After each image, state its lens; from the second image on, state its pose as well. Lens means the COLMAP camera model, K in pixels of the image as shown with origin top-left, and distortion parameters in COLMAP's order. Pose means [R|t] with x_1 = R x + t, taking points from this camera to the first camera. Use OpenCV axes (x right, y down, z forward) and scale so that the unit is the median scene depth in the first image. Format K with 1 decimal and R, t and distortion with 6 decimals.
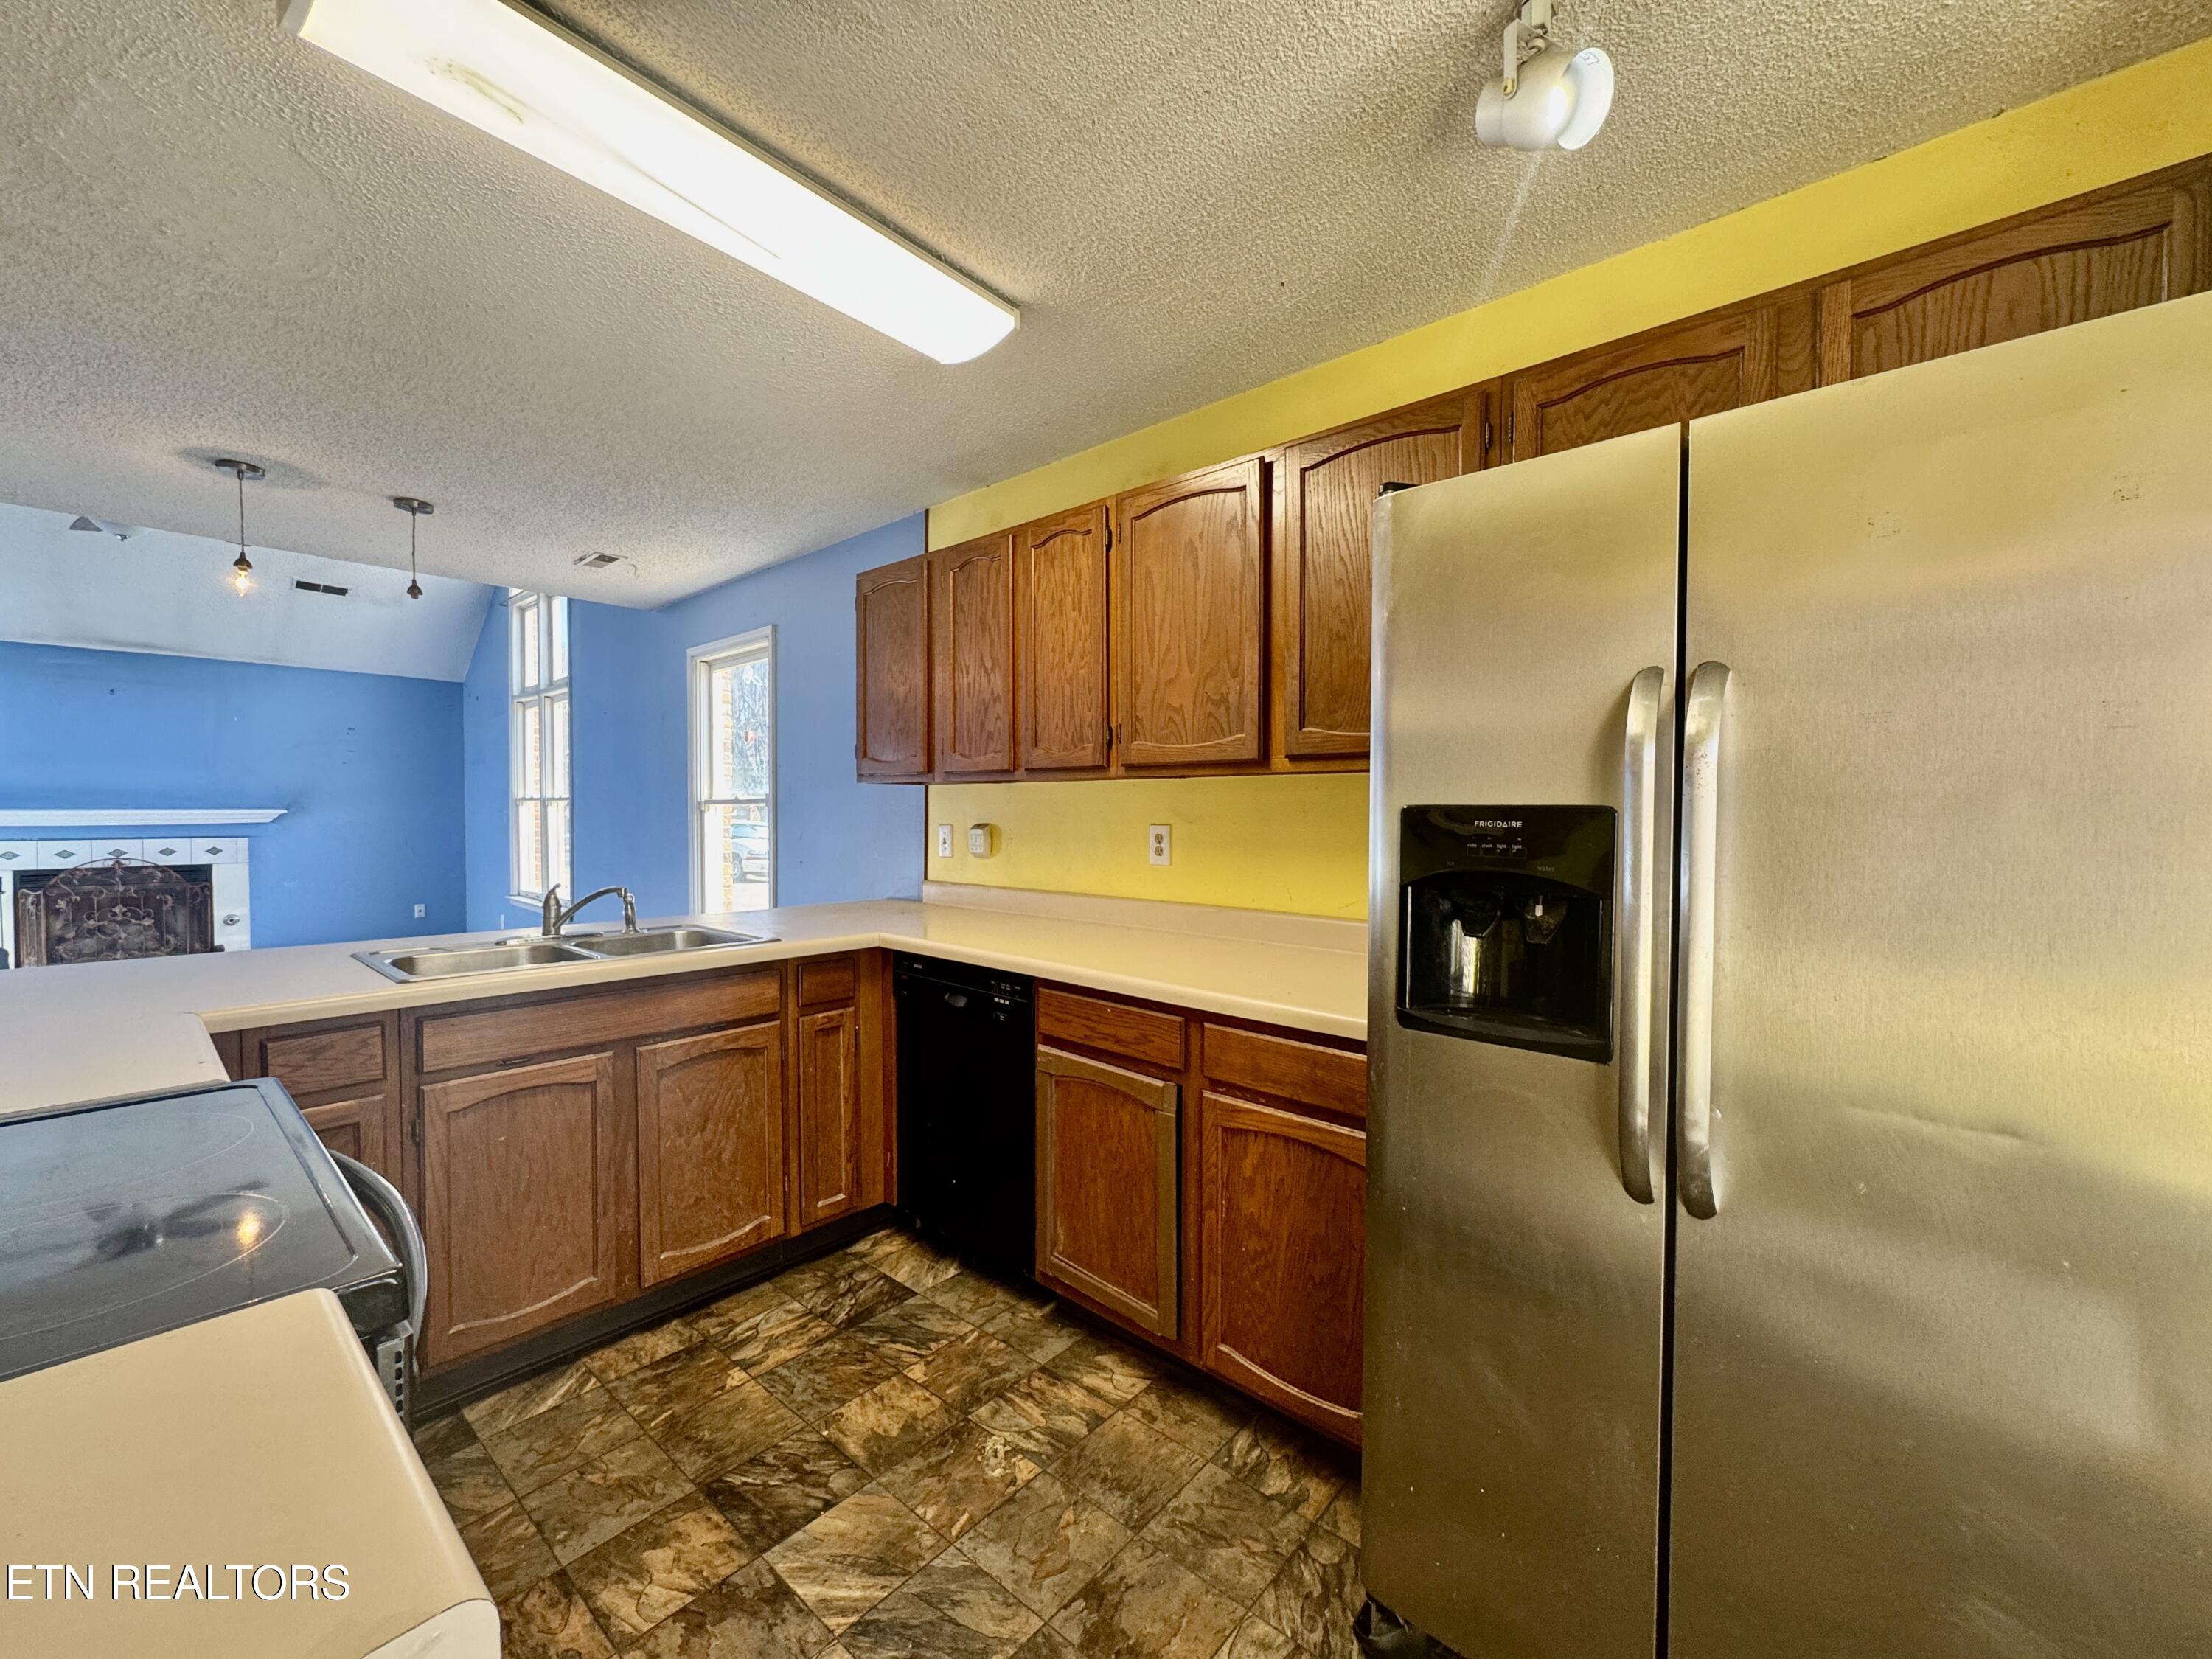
lens RADIAL K [[881.9, 0, 1104.8], [0, 881.9, 828.2], [0, 0, 1]] dist [-0.001641, 0.000421]
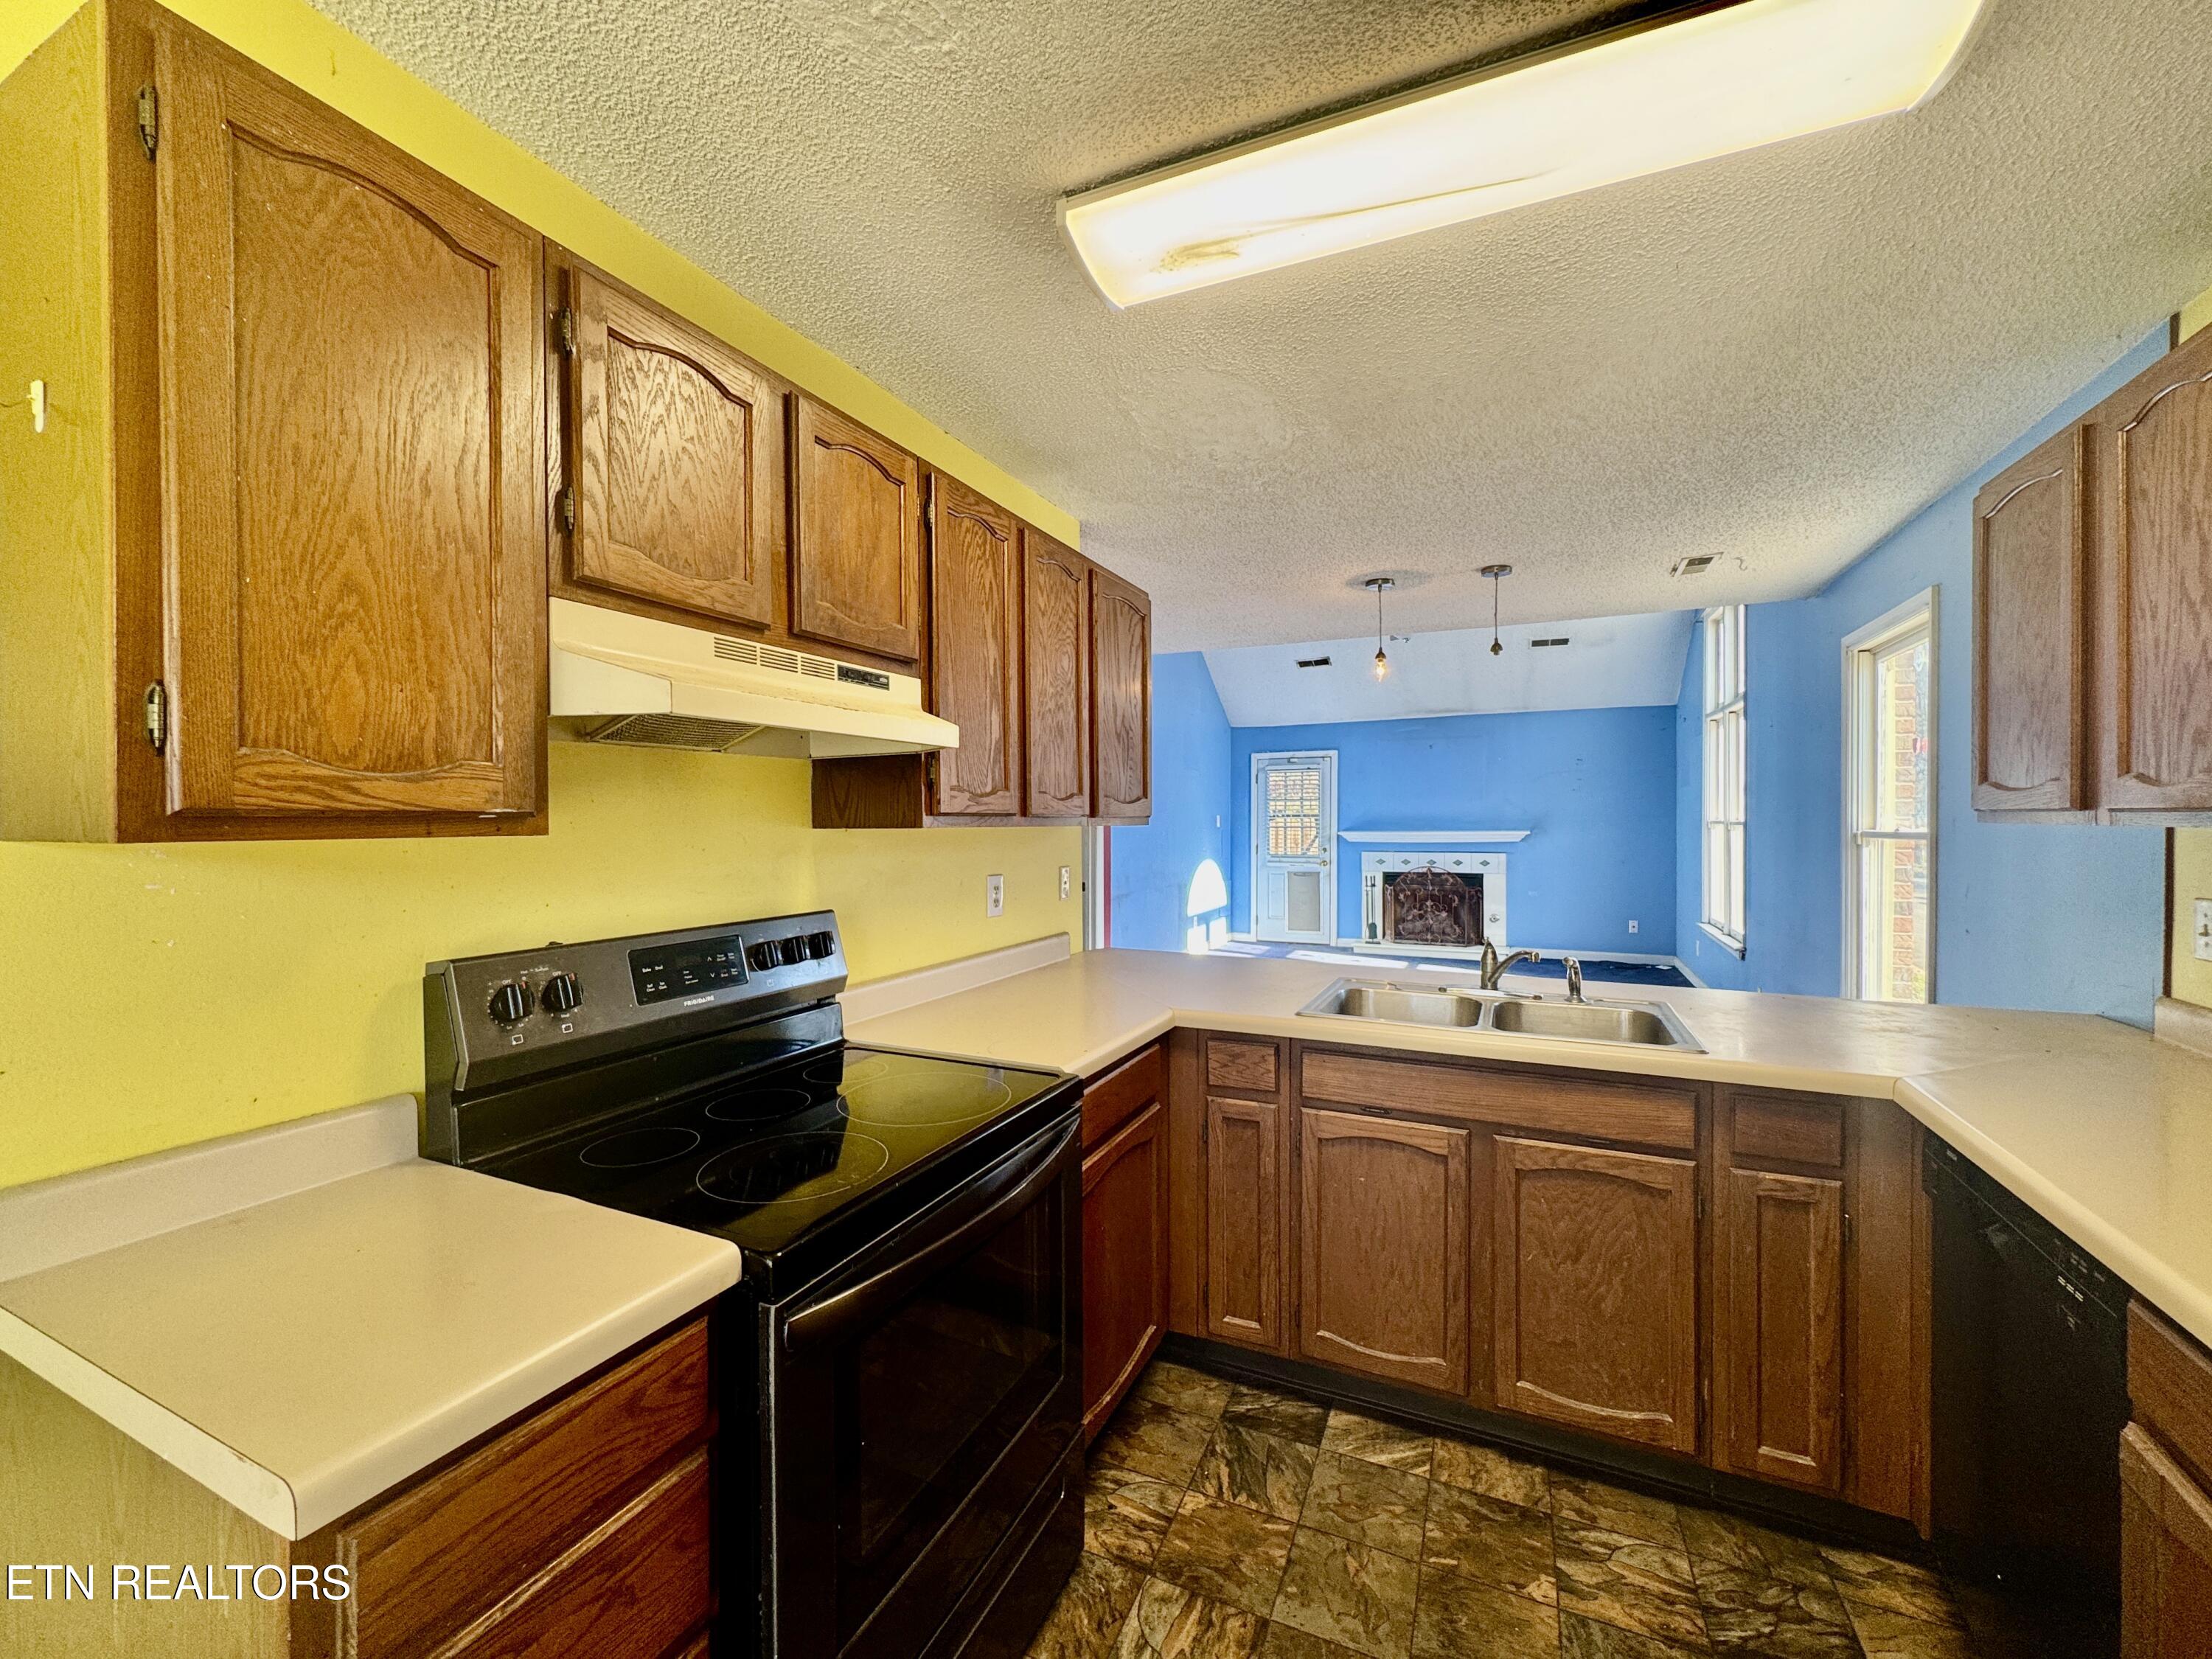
lens RADIAL K [[881.9, 0, 1104.8], [0, 881.9, 828.2], [0, 0, 1]] dist [-0.001641, 0.000421]
pose [[0.278132, 0.004344, -0.960533, 0.210160], [-0.013530, 0.999908, 0.000604, -0.056898], [0.960447, 0.012828, 0.278166, 0.339559]]
